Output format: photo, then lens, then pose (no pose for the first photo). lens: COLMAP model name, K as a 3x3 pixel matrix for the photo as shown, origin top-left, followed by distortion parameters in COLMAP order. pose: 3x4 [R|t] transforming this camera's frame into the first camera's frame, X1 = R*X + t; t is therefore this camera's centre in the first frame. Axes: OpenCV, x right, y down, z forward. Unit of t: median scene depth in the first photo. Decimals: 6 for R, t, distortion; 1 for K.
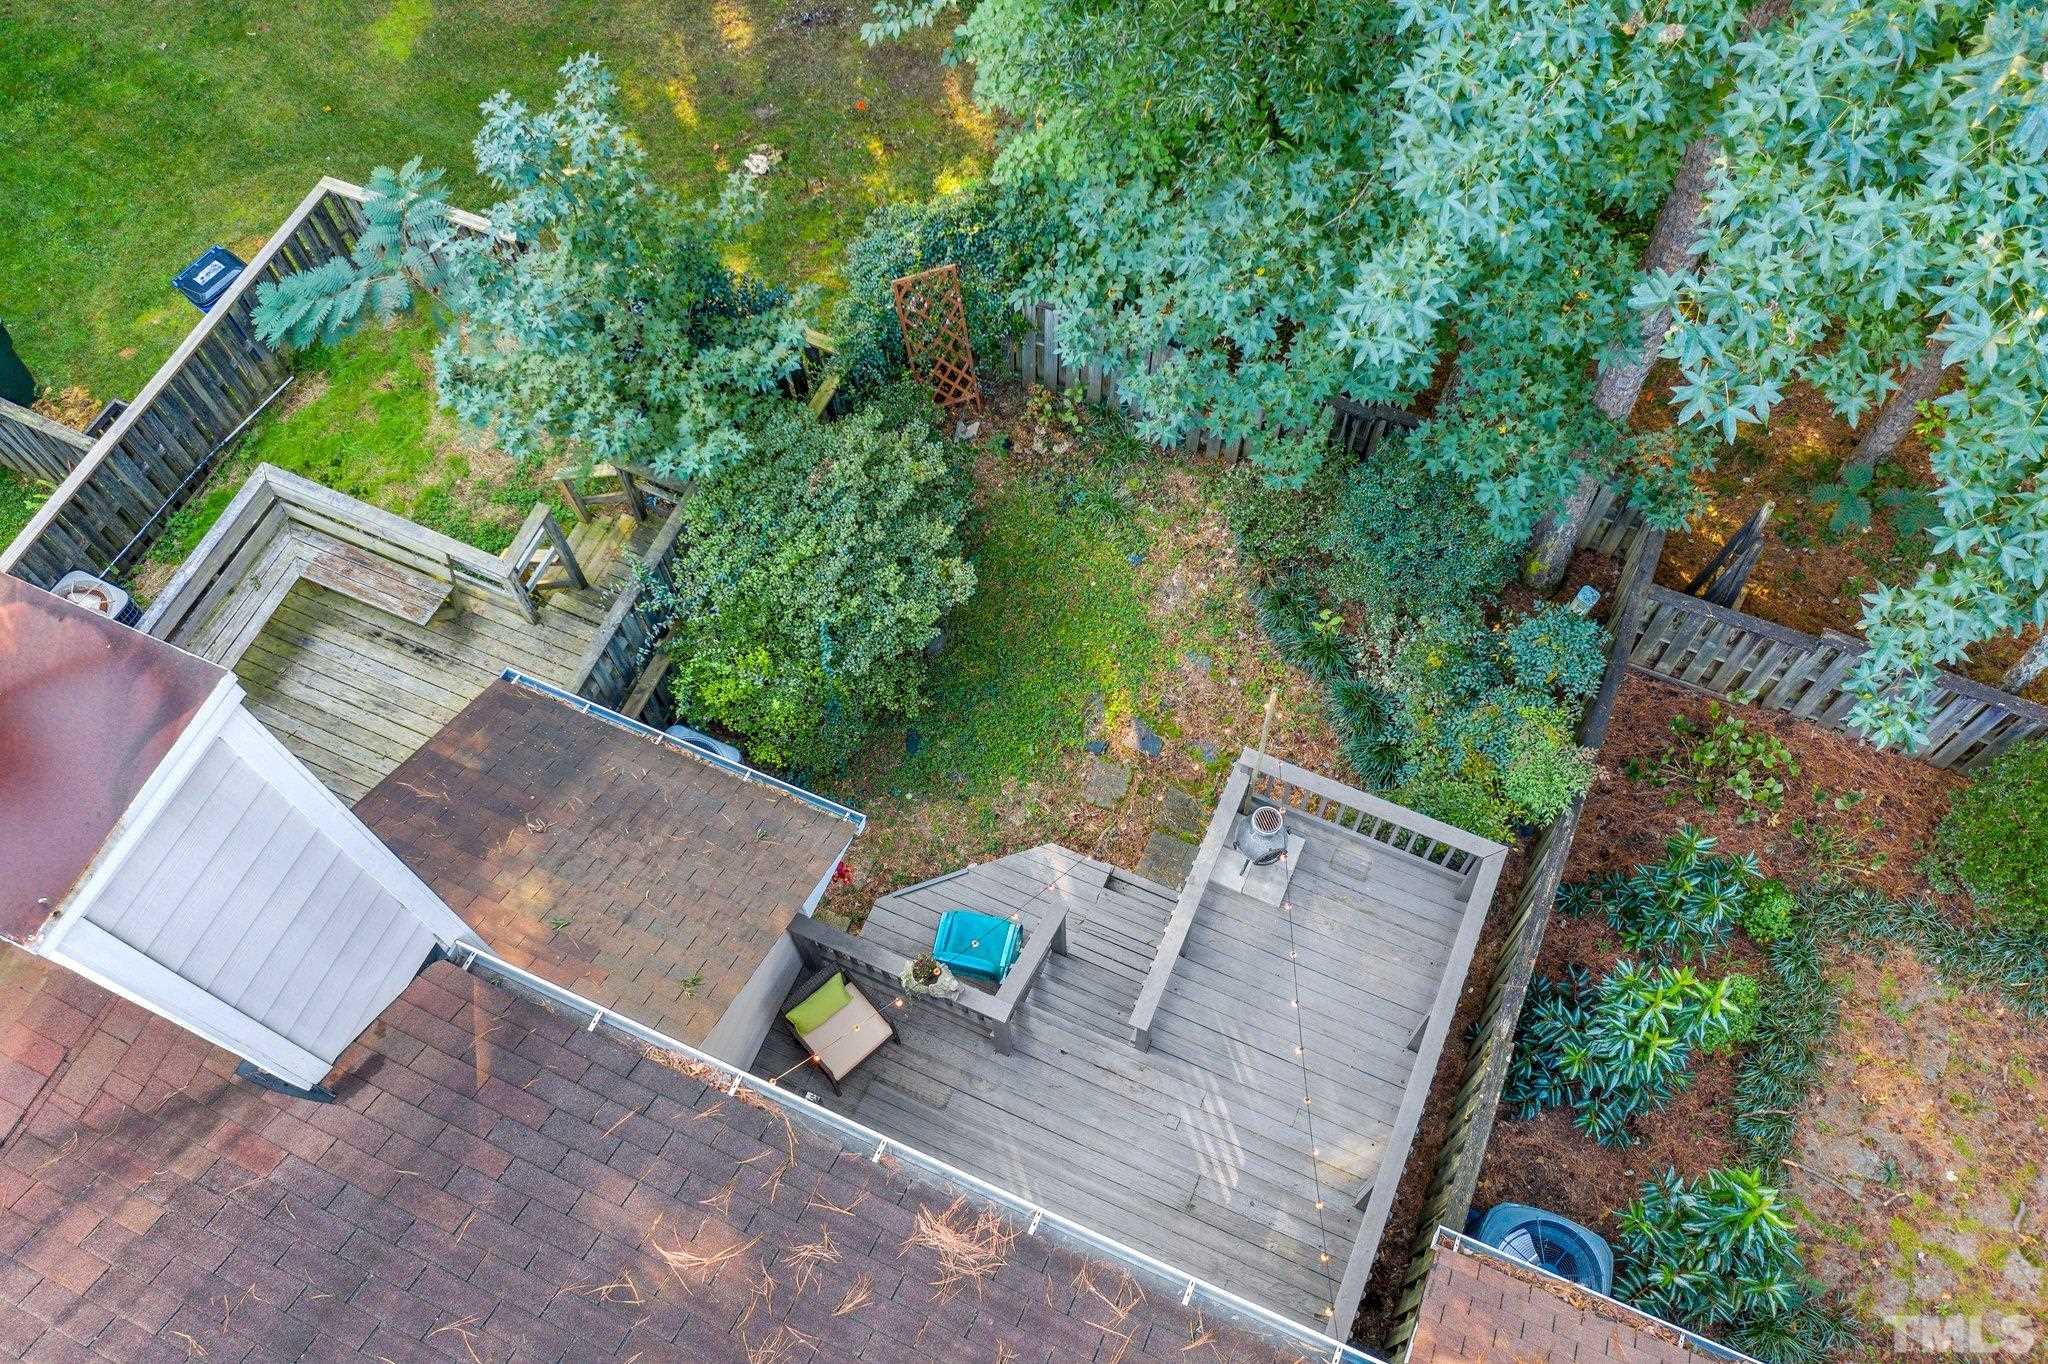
lens RADIAL K [[1646.5, 0, 1028.1], [0, 1646.5, 678.9], [0, 0, 1]] dist [0.006799, 0.004686]
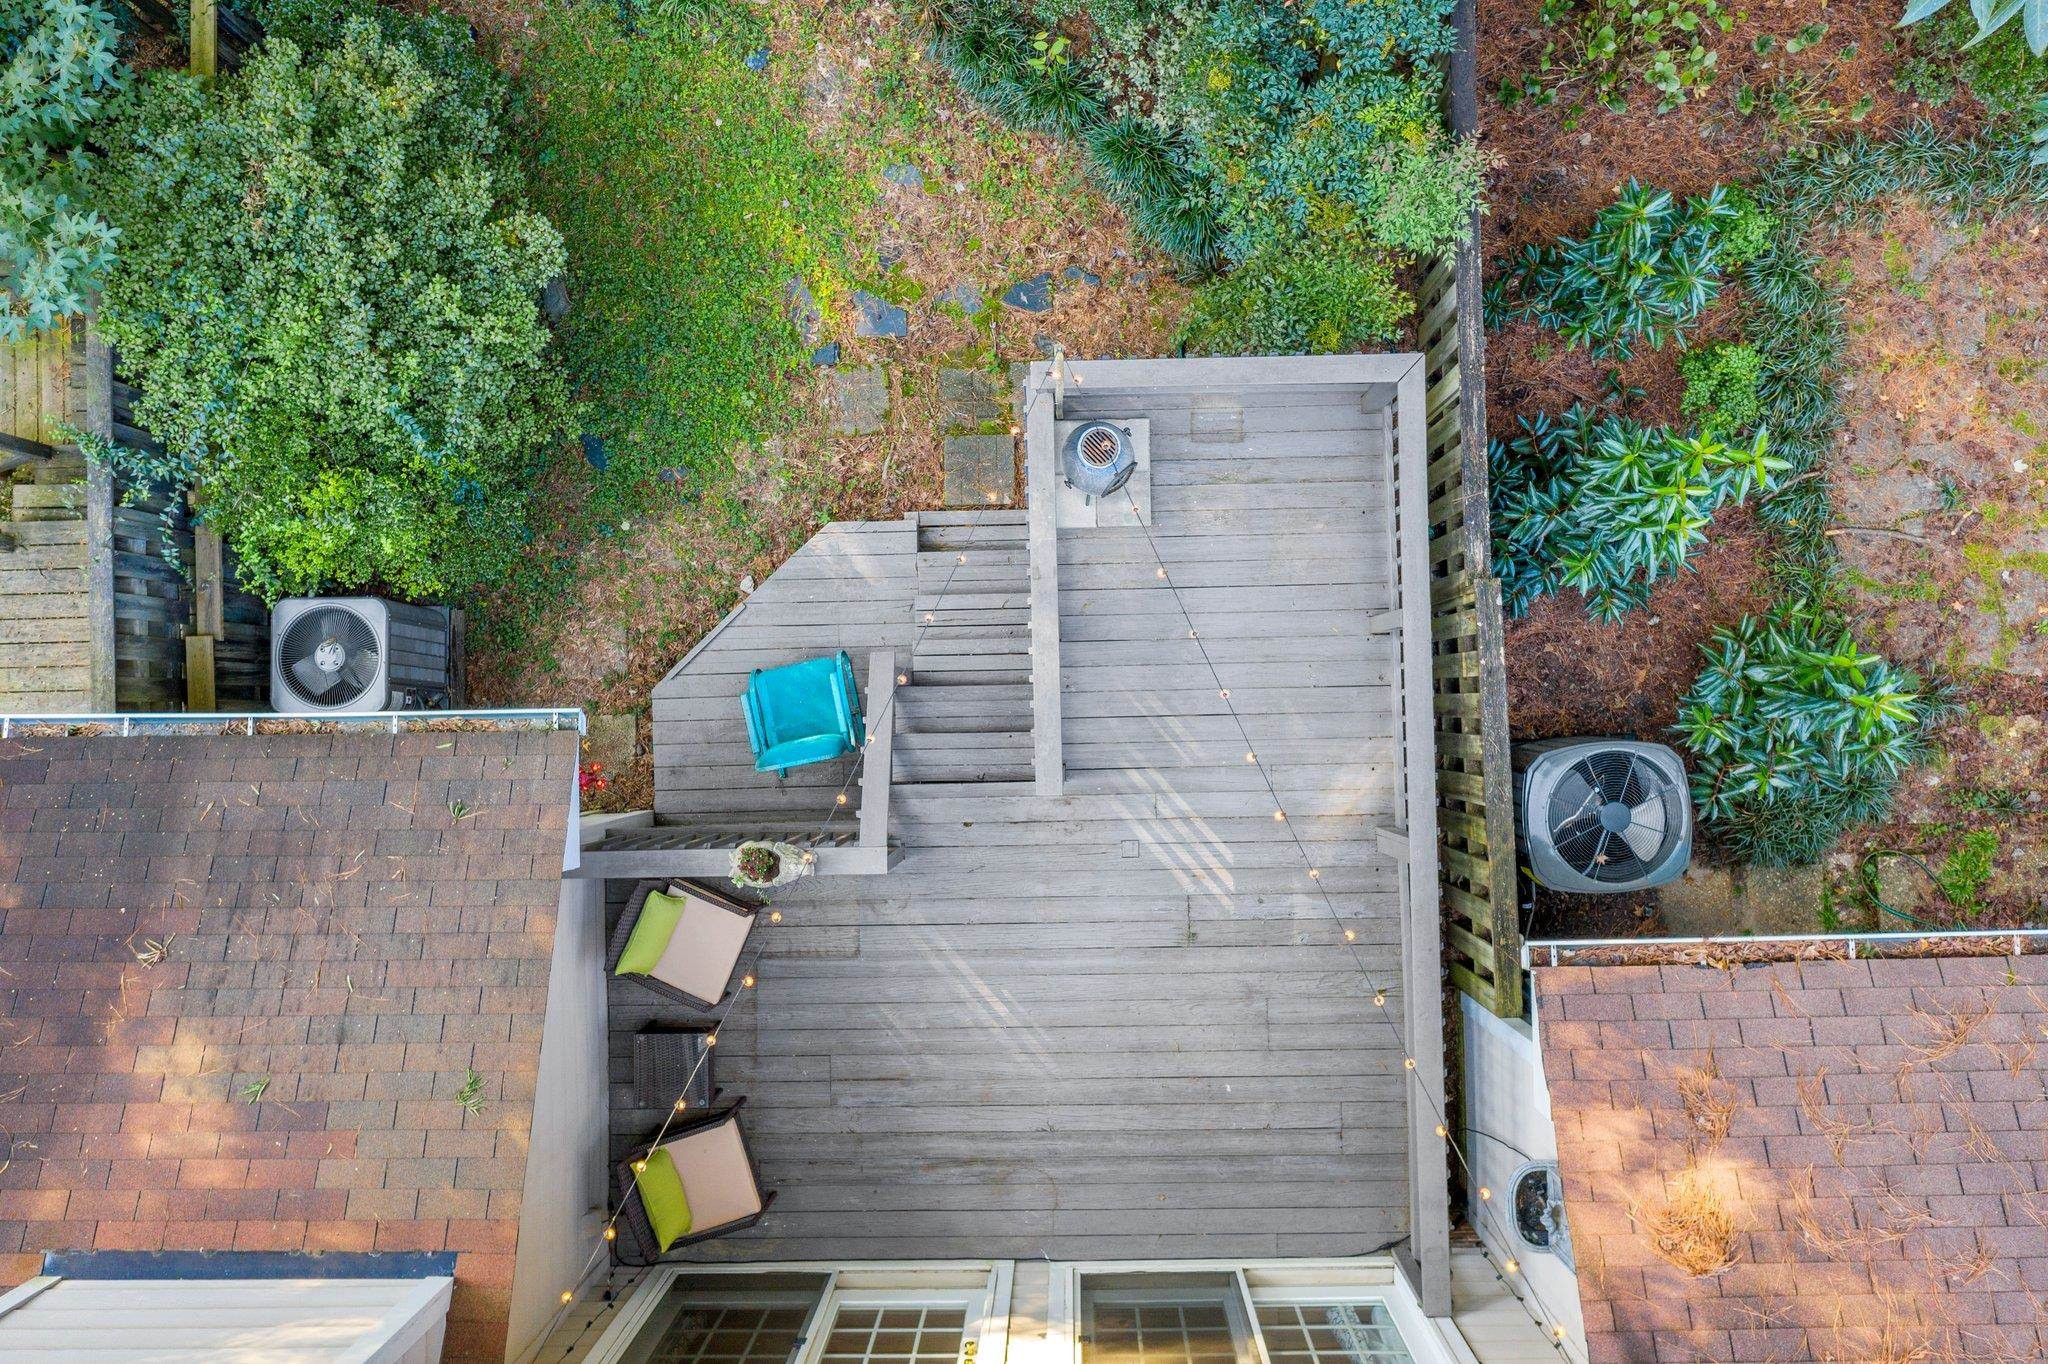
lens RADIAL K [[1646.5, 0, 1028.1], [0, 1646.5, 678.9], [0, 0, 1]] dist [0.006799, 0.004686]
pose [[0.906935, -0.421237, 0.005423, 0.066337], [0.378271, 0.819960, 0.429624, -0.137596], [-0.185420, -0.387590, 0.902992, 0.302822]]
